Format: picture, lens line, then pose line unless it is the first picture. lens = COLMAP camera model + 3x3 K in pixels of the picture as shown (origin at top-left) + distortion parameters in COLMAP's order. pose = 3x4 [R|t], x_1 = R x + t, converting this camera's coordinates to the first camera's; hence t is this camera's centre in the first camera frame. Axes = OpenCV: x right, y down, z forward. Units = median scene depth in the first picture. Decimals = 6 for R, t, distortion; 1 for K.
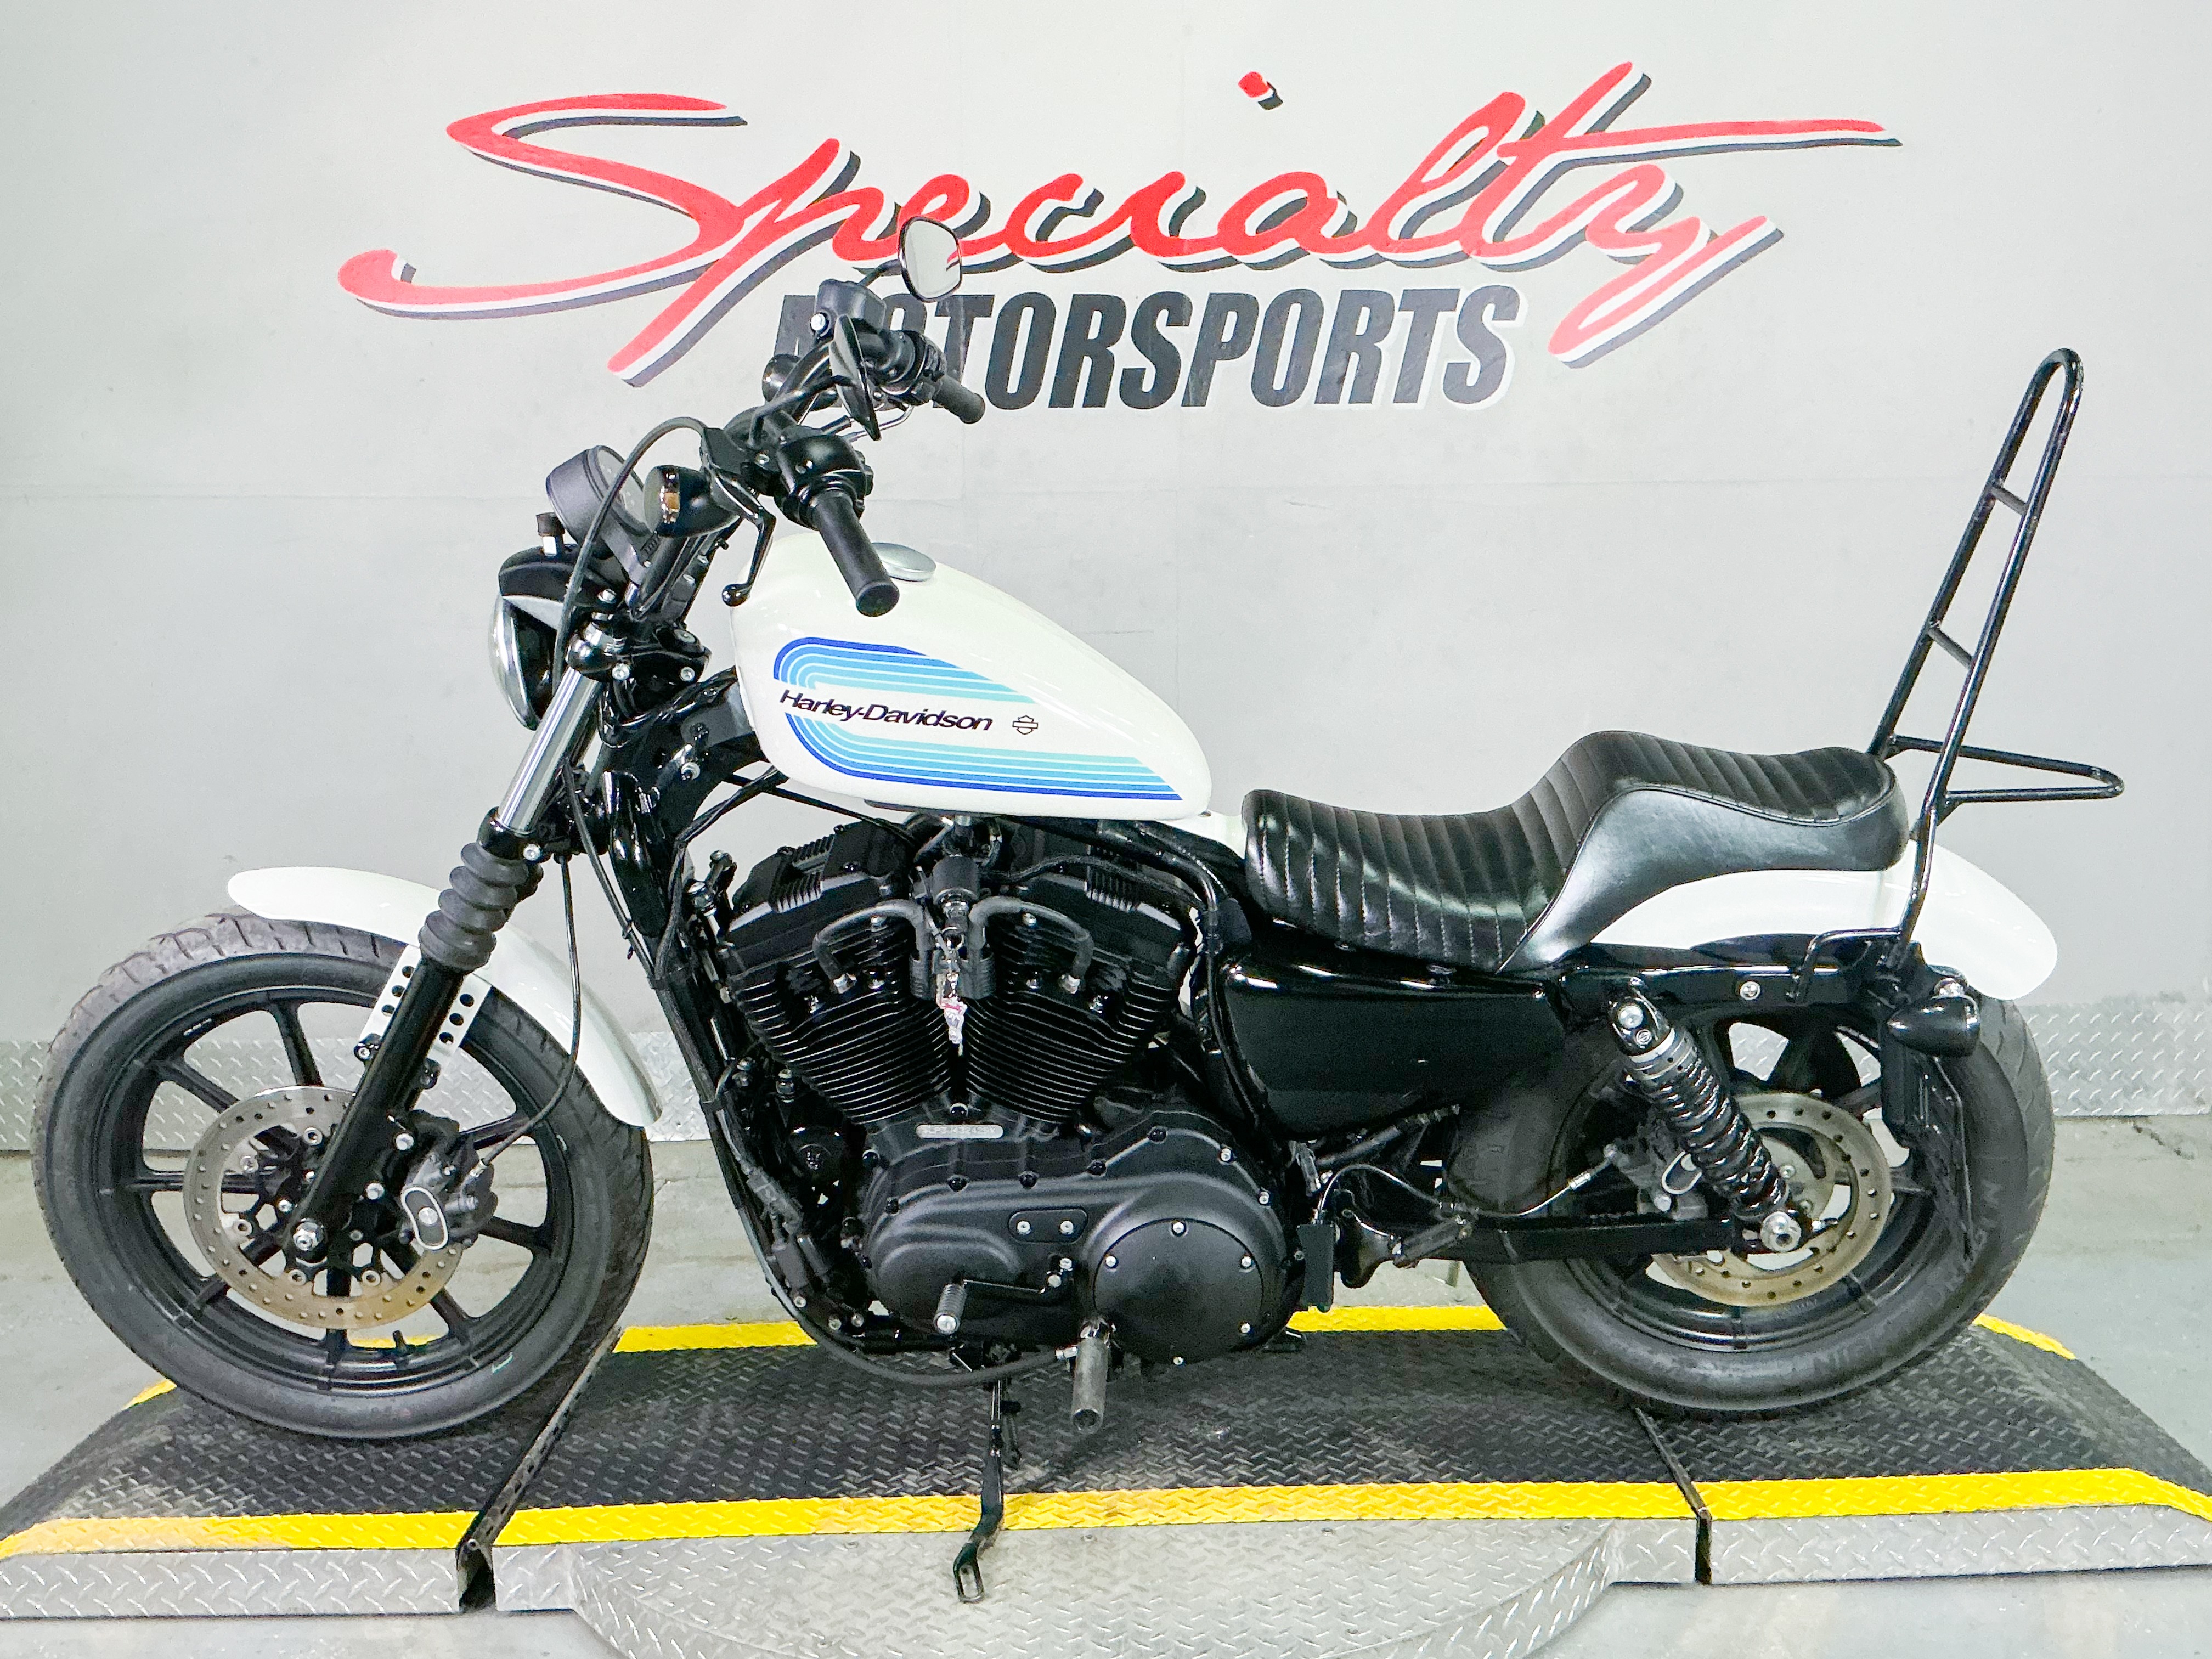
lens RADIAL K [[2124.6, 0, 1100.3], [0, 2124.6, 829.7], [0, 0, 1]] dist [0.033708, 0.000000]
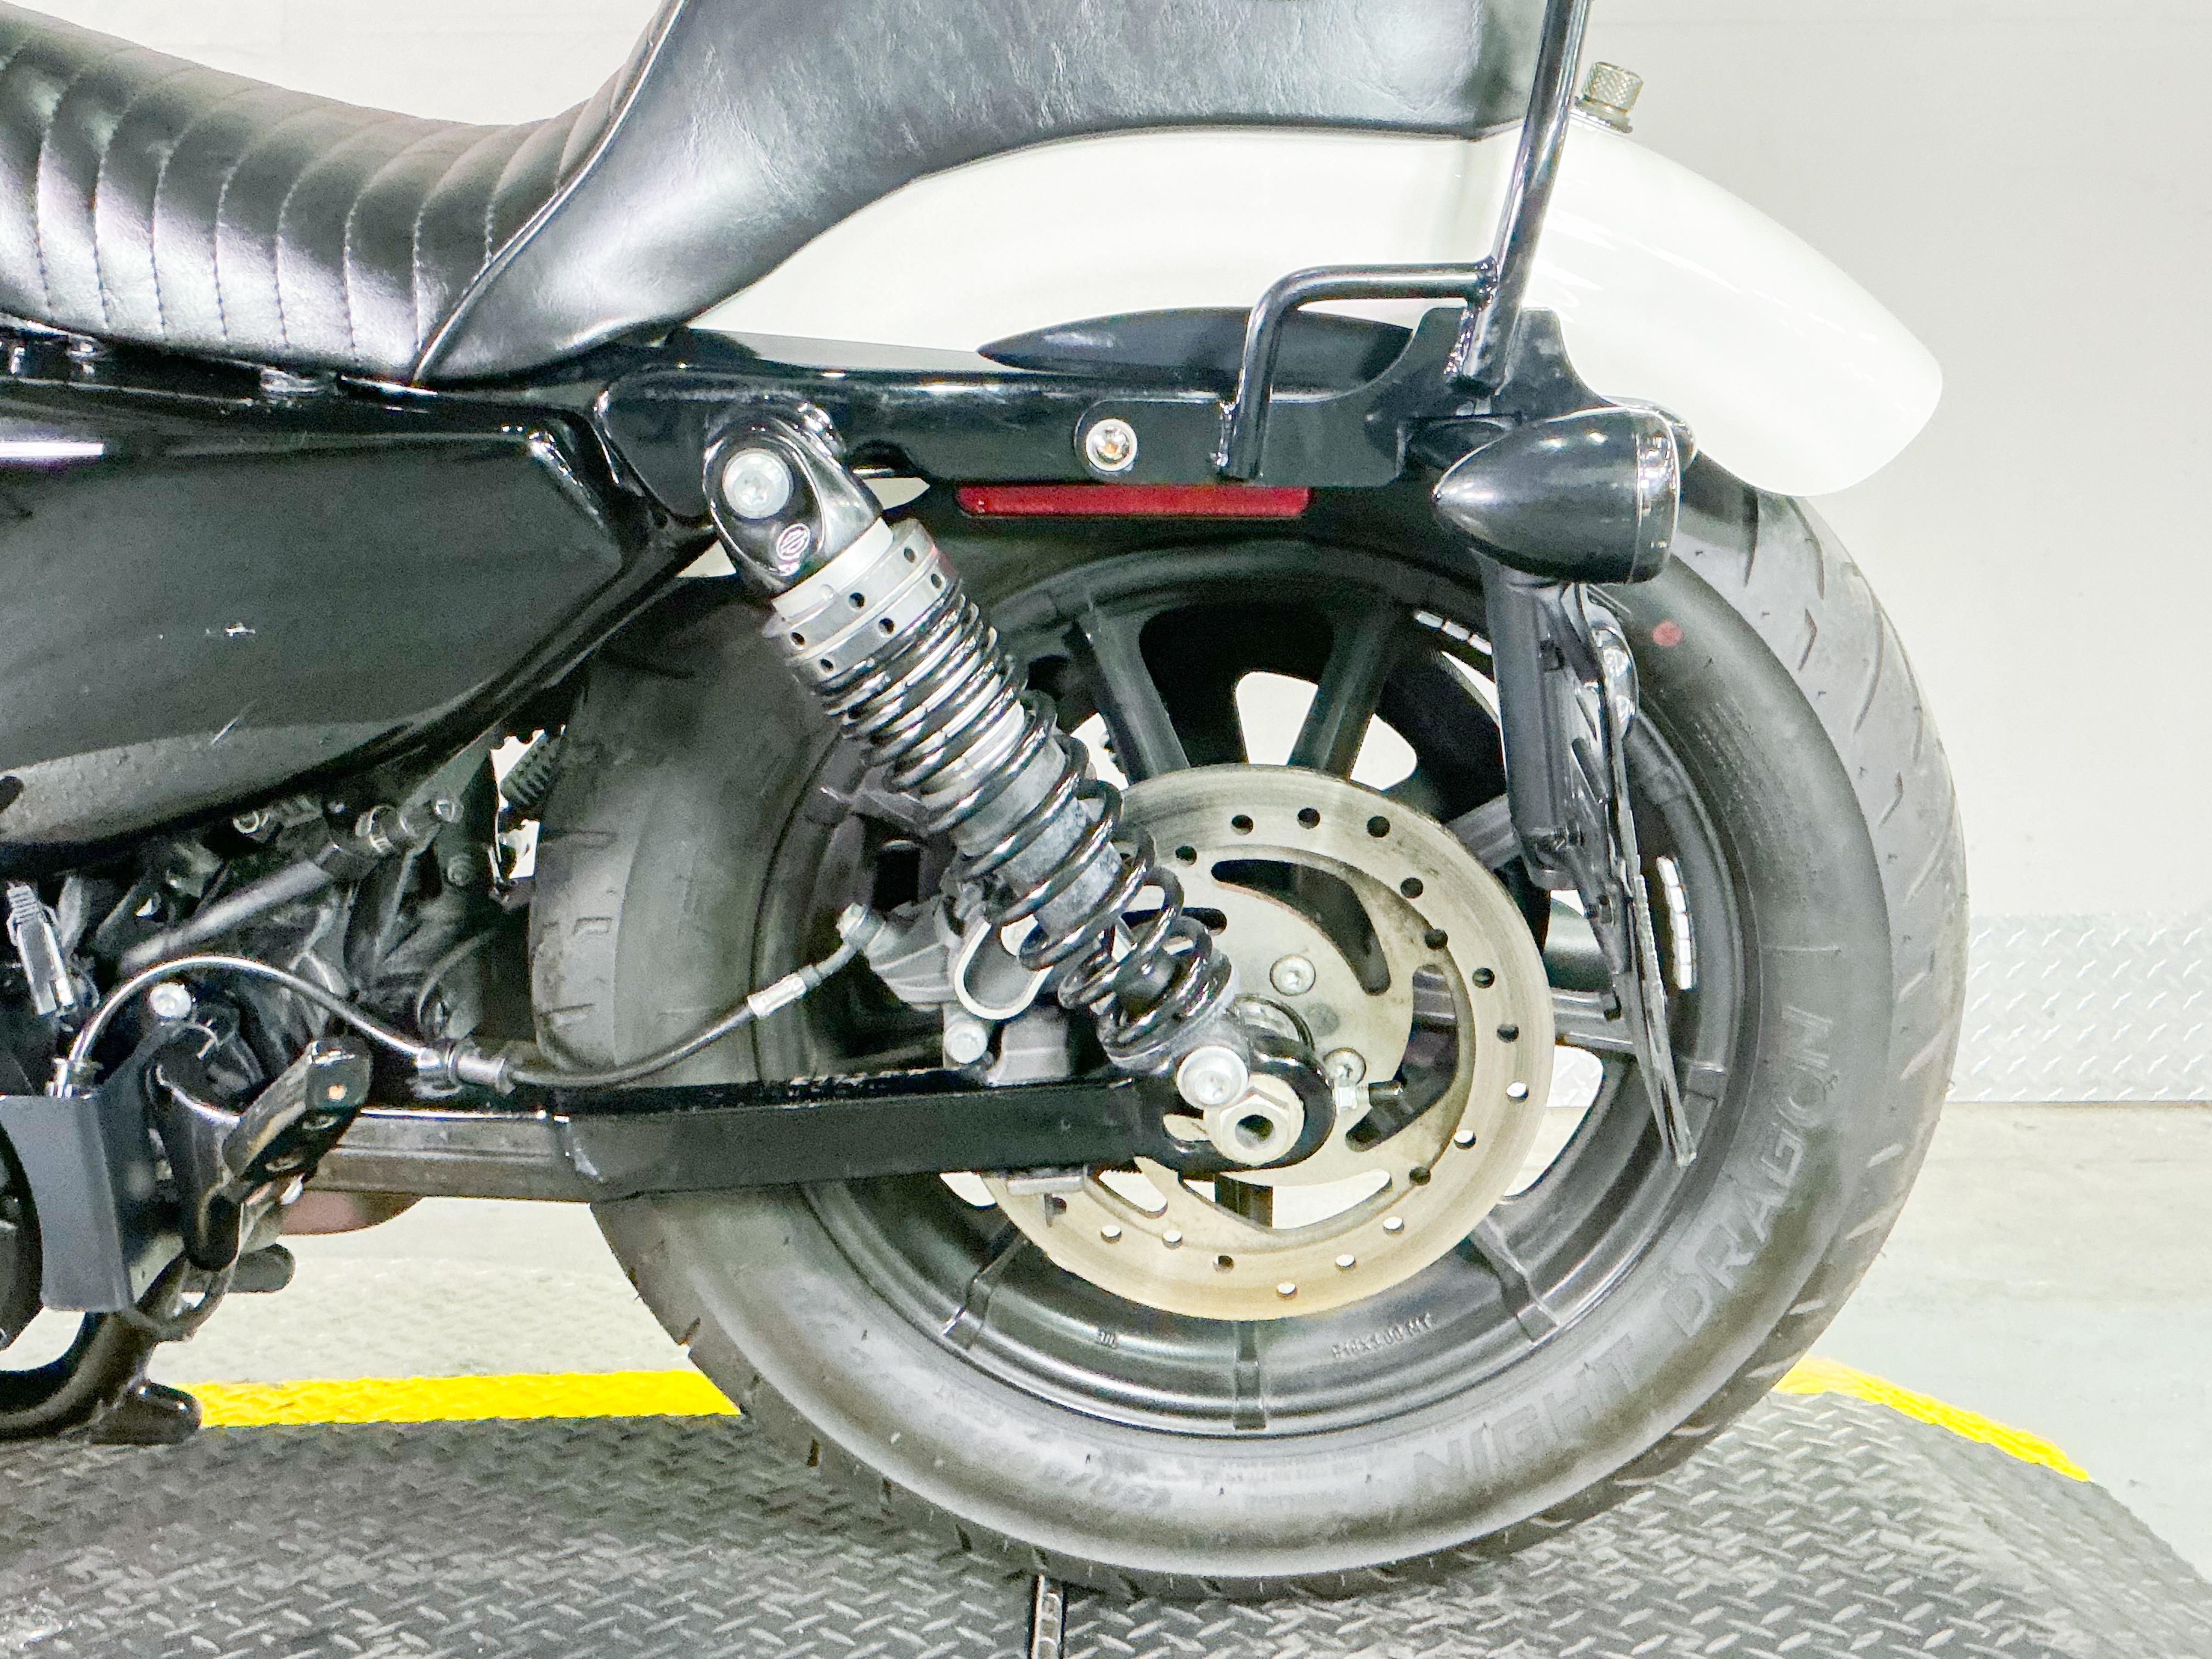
lens RADIAL K [[2473.7, 0, 1107.1], [0, 2473.7, 836.4], [0, 0, 1]] dist [0.116853, 0.000000]
pose [[0.999965, 0.004989, 0.006716, 0.262504], [-0.004773, 0.999484, -0.031750, 0.138134], [-0.006871, 0.031717, 0.999473, 0.490985]]
